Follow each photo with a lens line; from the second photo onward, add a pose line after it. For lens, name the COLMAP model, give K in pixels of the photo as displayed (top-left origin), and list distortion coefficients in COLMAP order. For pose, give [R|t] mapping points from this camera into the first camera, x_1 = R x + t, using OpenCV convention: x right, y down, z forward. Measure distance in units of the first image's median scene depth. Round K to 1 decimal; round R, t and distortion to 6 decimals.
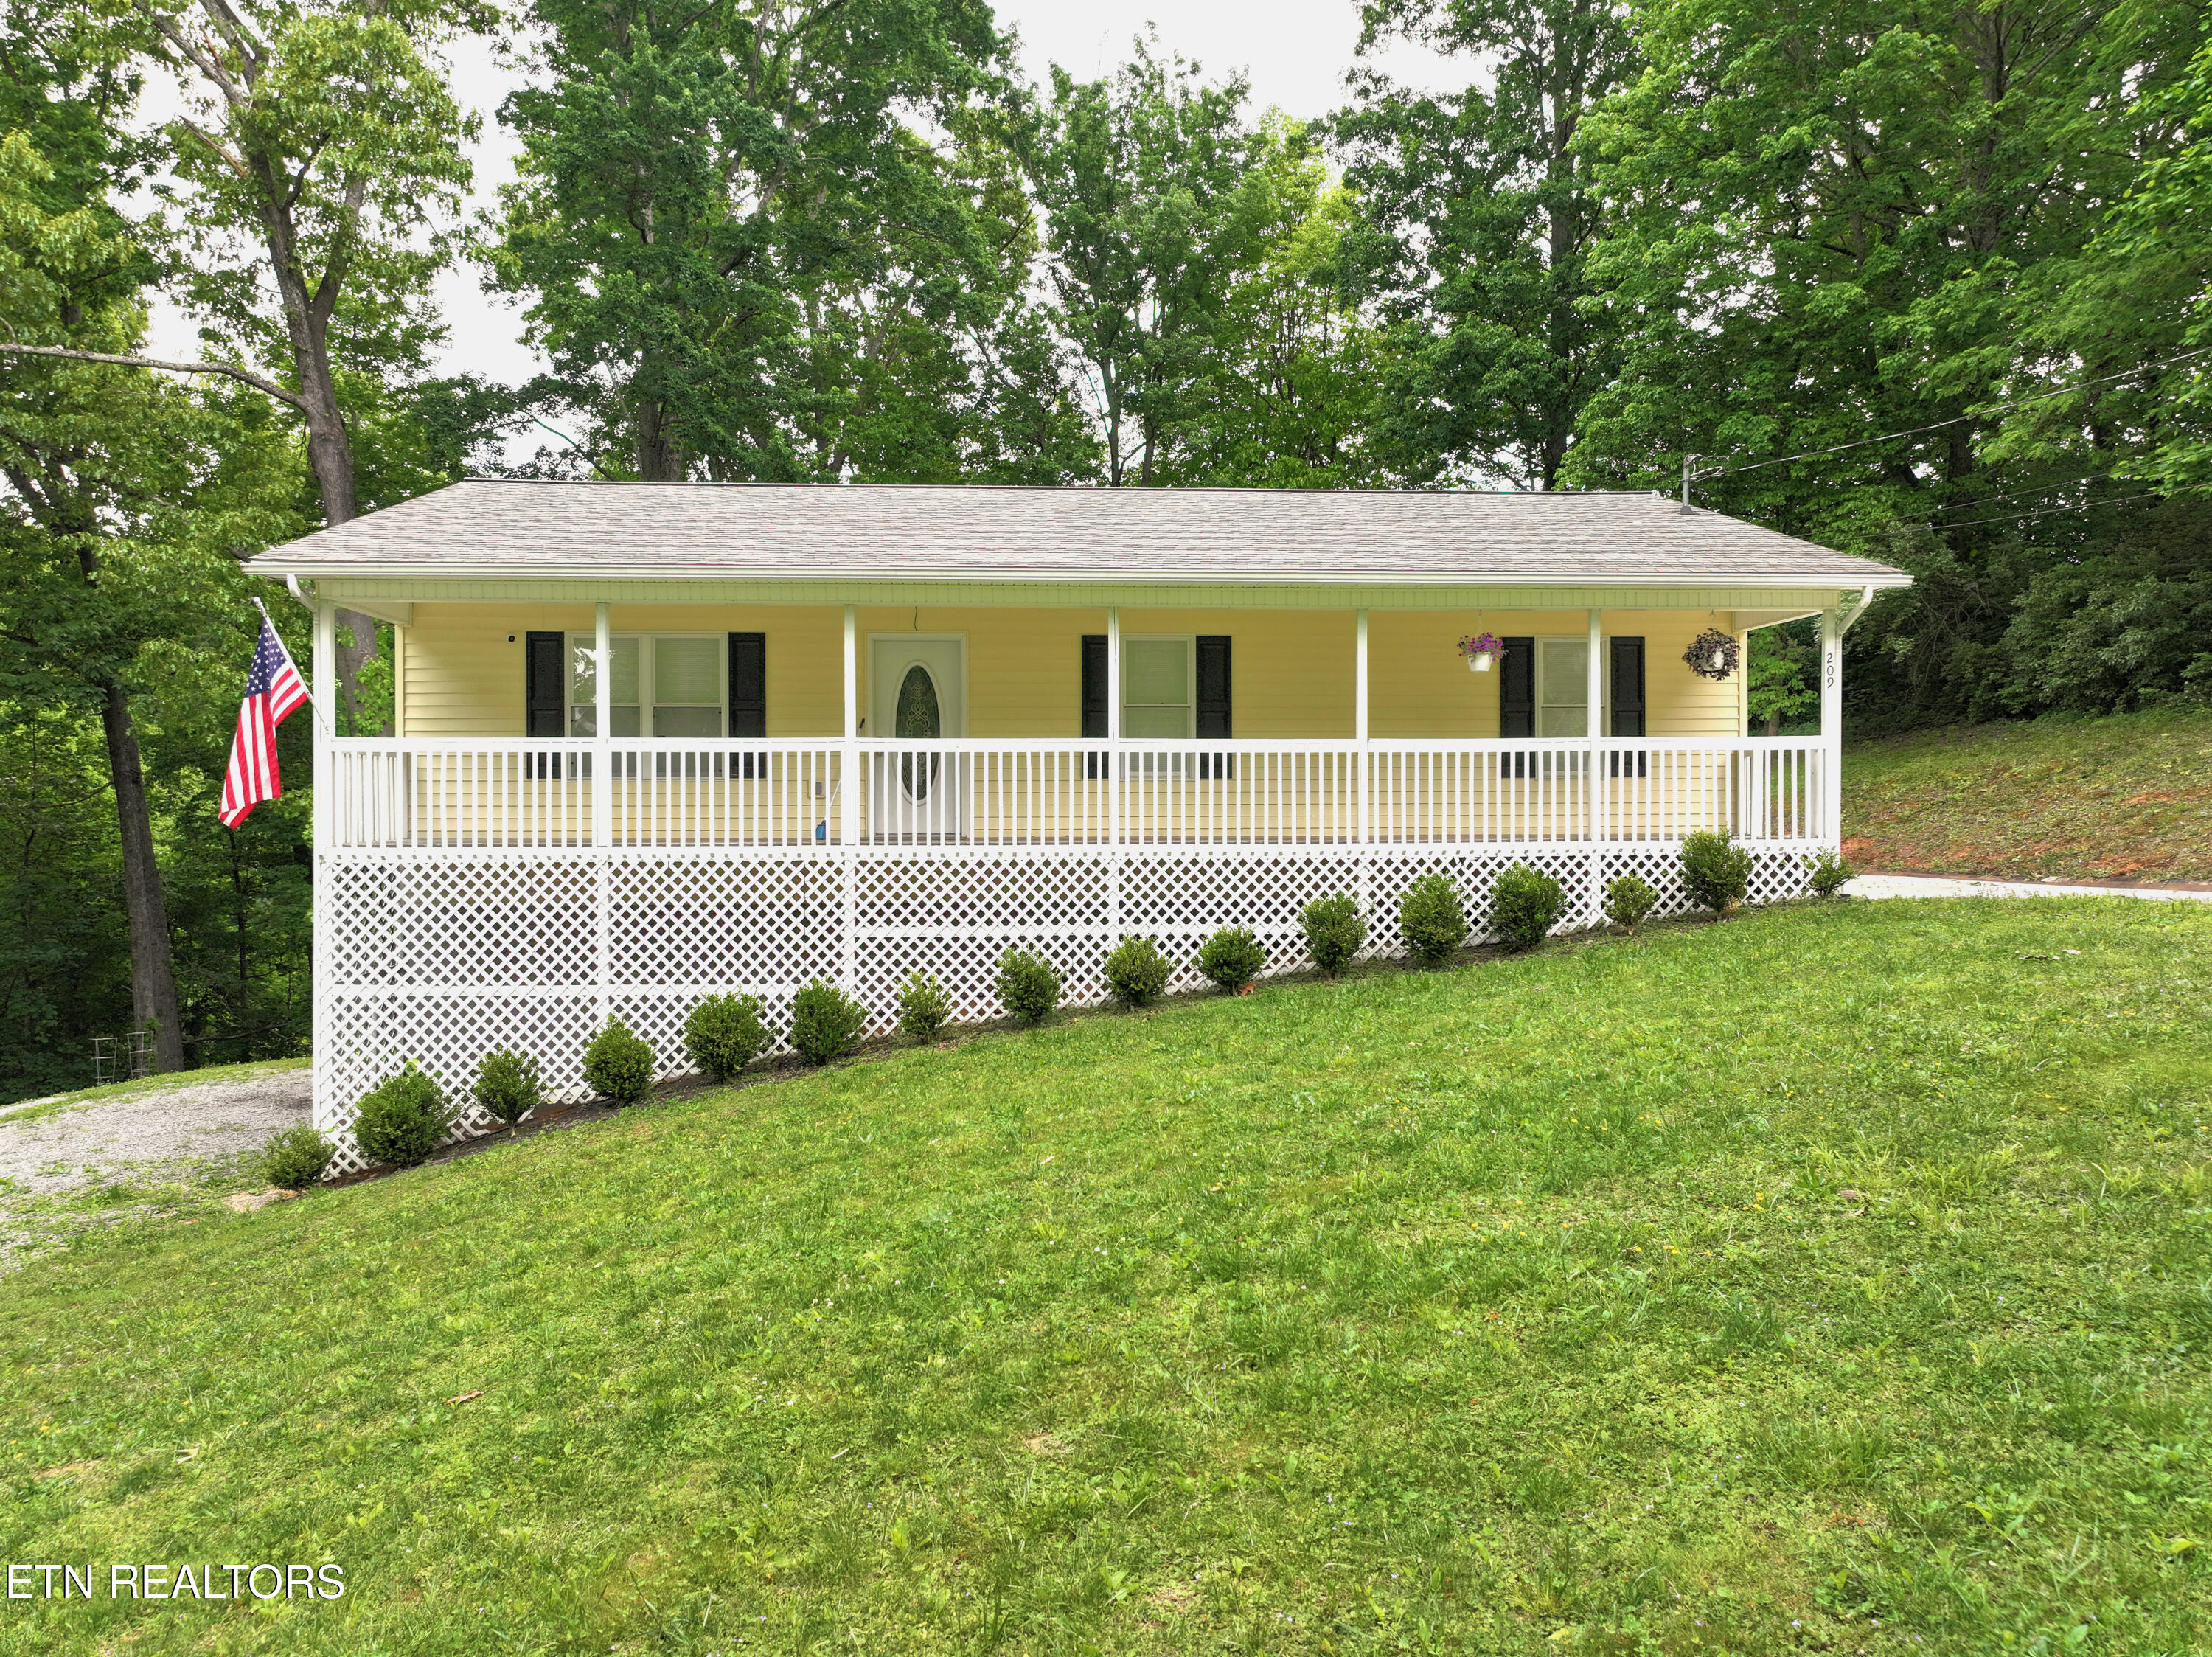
lens RADIAL K [[1543.6, 0, 1095.5], [0, 1543.6, 827.1], [0, 0, 1]] dist [0.005709, 0.002482]
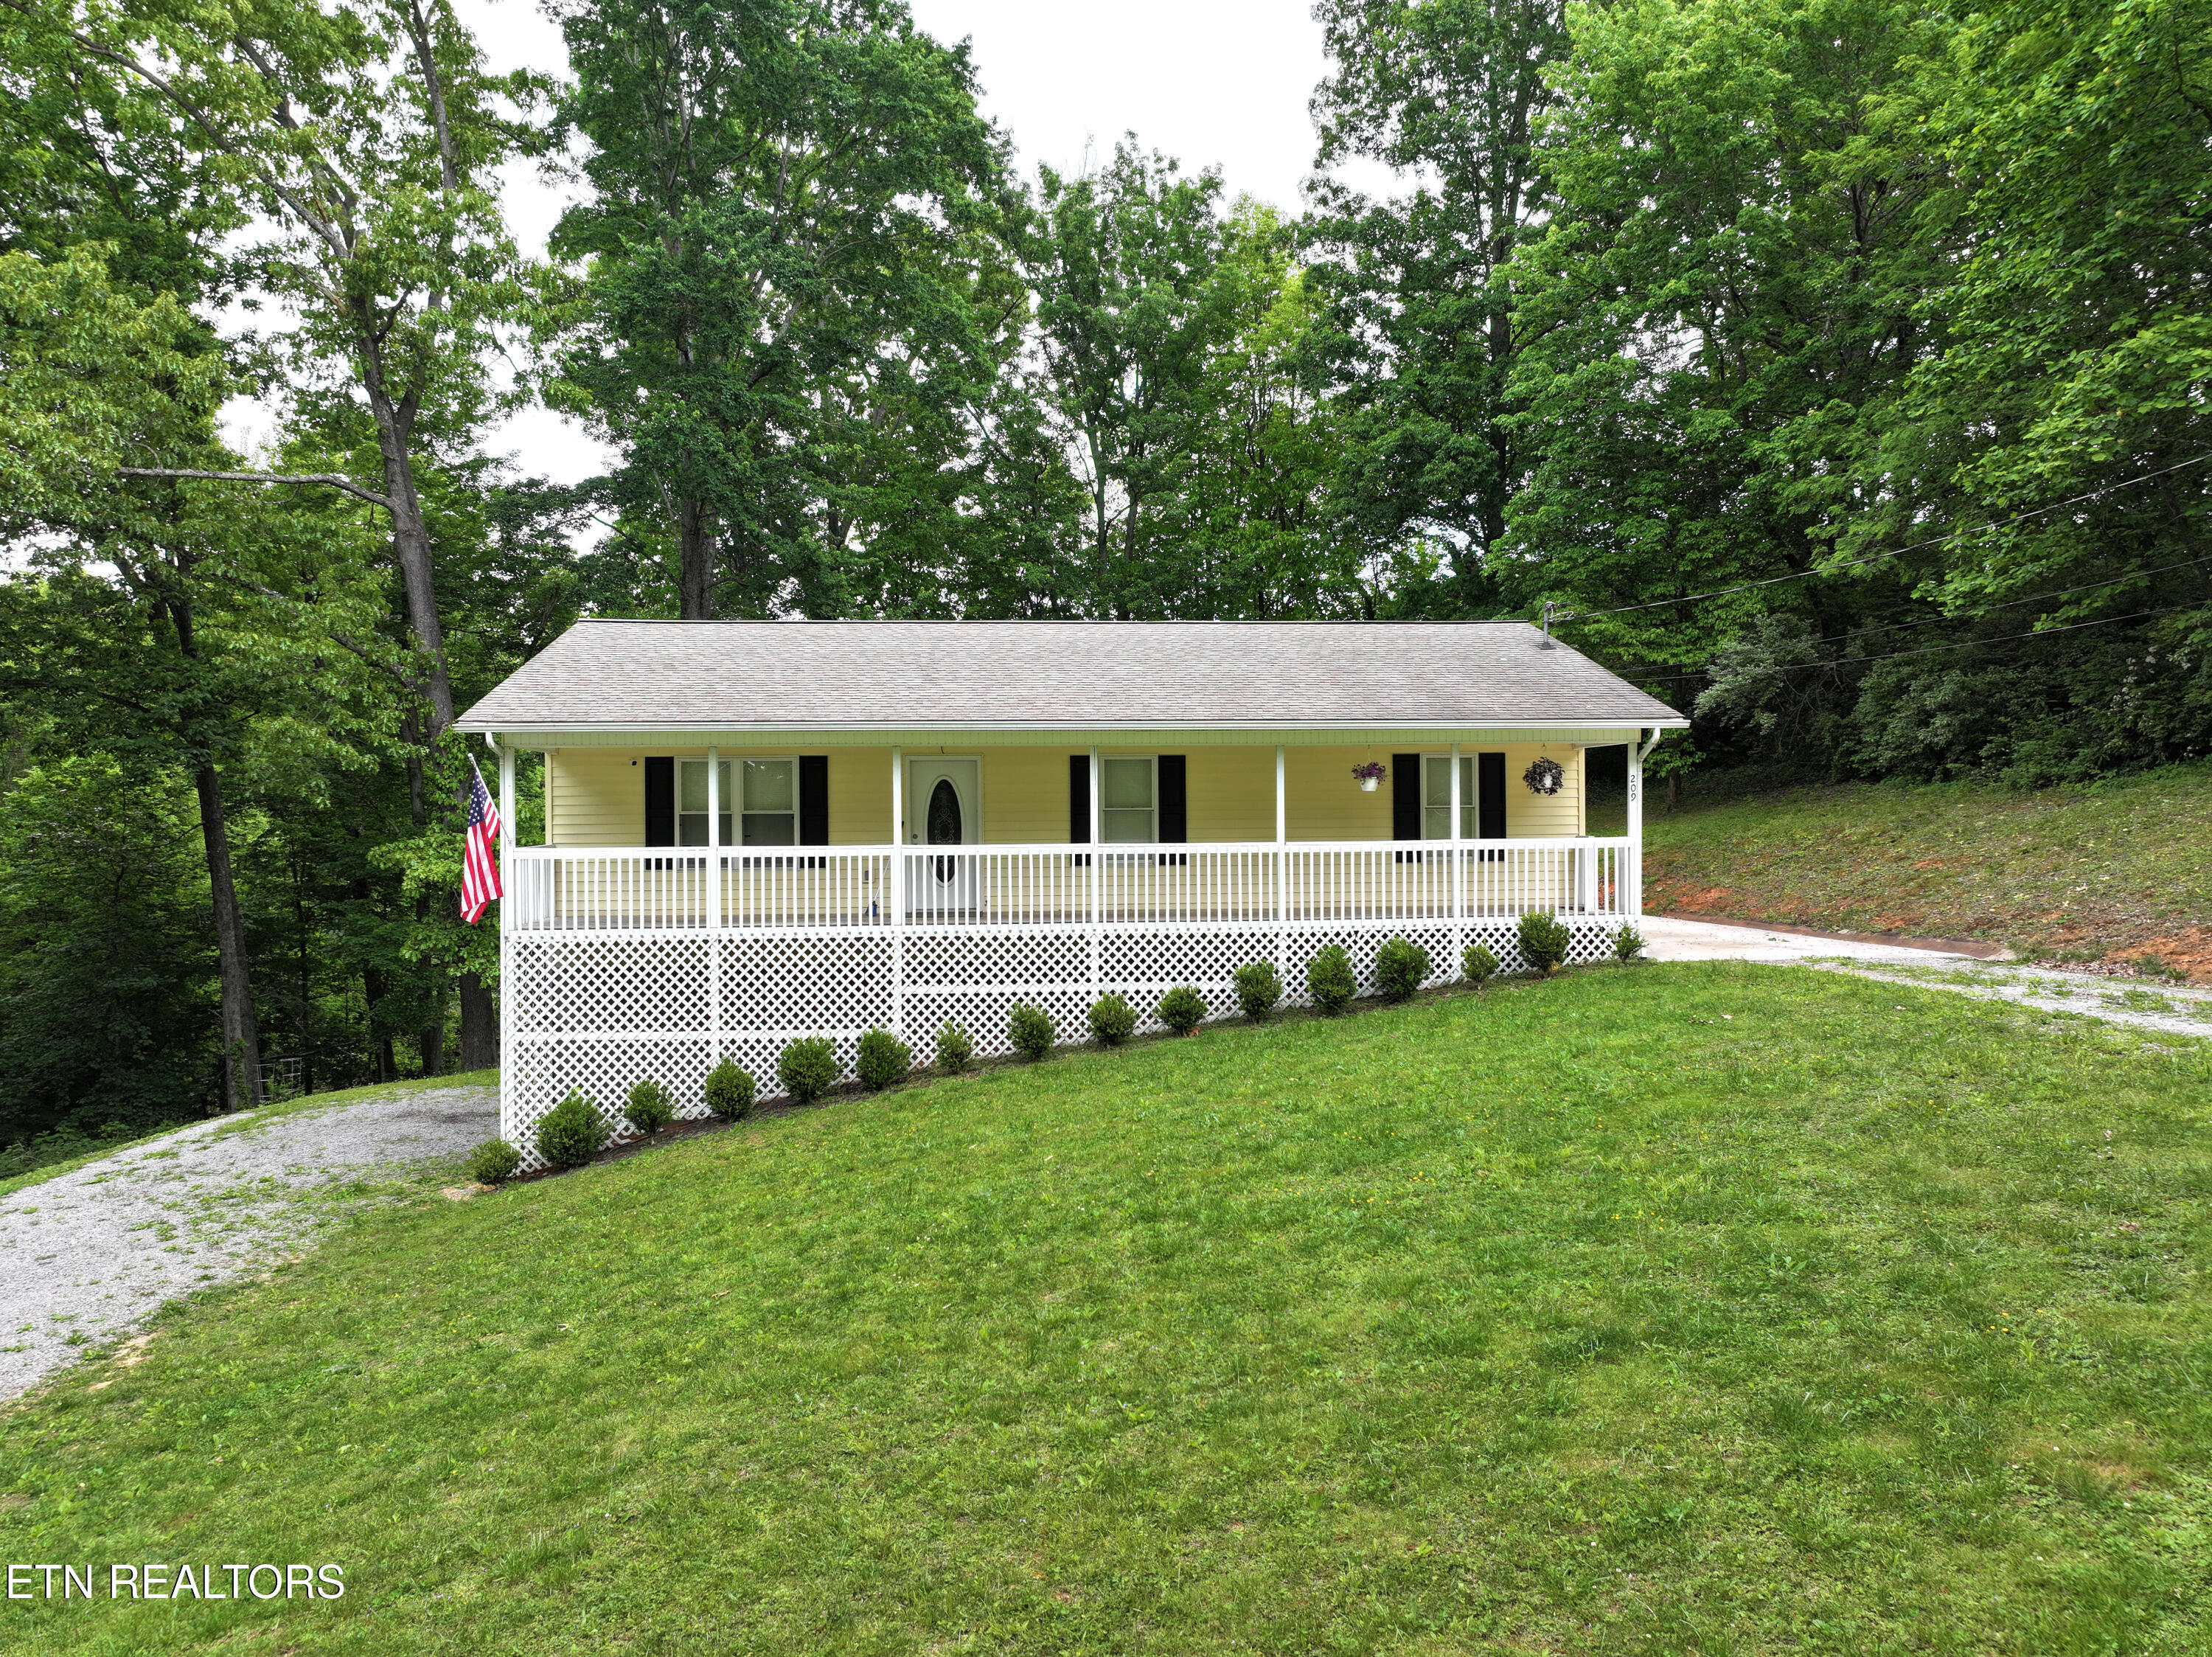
lens RADIAL K [[1543.6, 0, 1095.5], [0, 1543.6, 827.1], [0, 0, 1]] dist [0.005709, 0.002482]
pose [[0.999975, -0.004679, 0.005367, 0.005698], [0.004686, 0.999988, -0.001370, -0.070599], [-0.005361, 0.001395, 0.999985, -0.339624]]
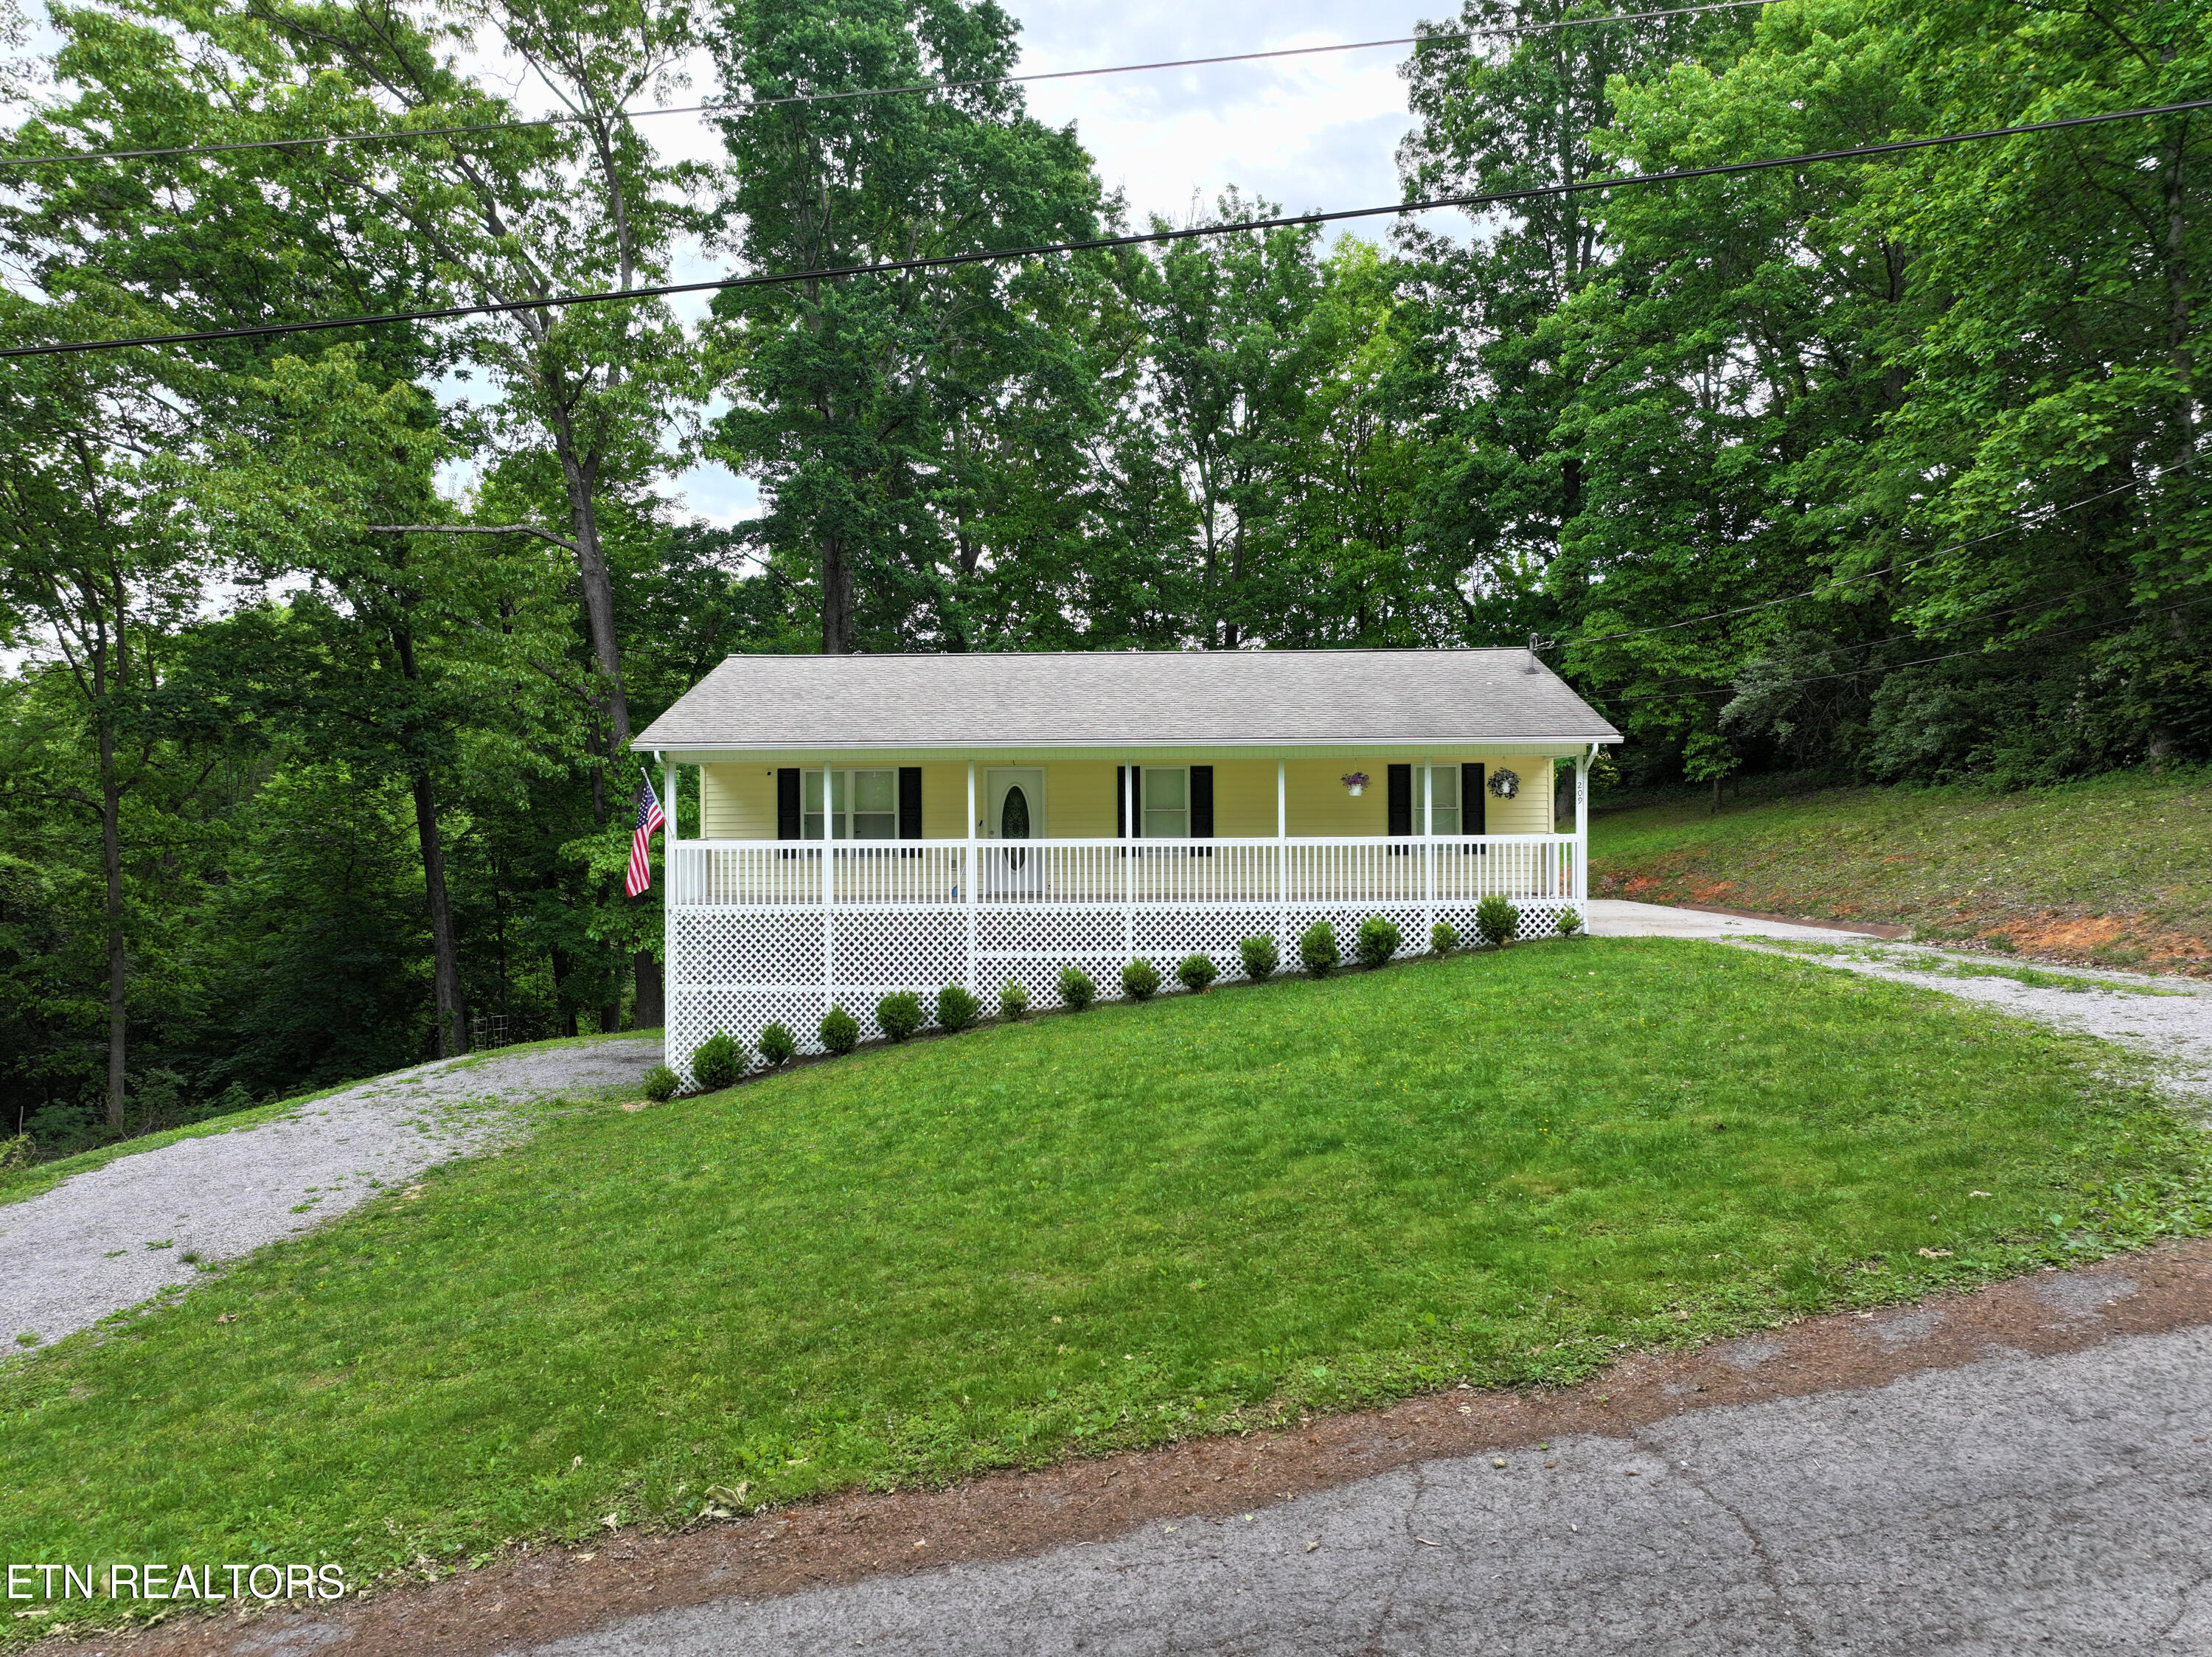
lens RADIAL K [[1543.6, 0, 1095.5], [0, 1543.6, 827.1], [0, 0, 1]] dist [0.005709, 0.002482]
pose [[0.995549, -0.003205, -0.094191, 0.133207], [0.003028, 0.999993, -0.002025, -0.066894], [0.094197, 0.001731, 0.995552, -0.657868]]
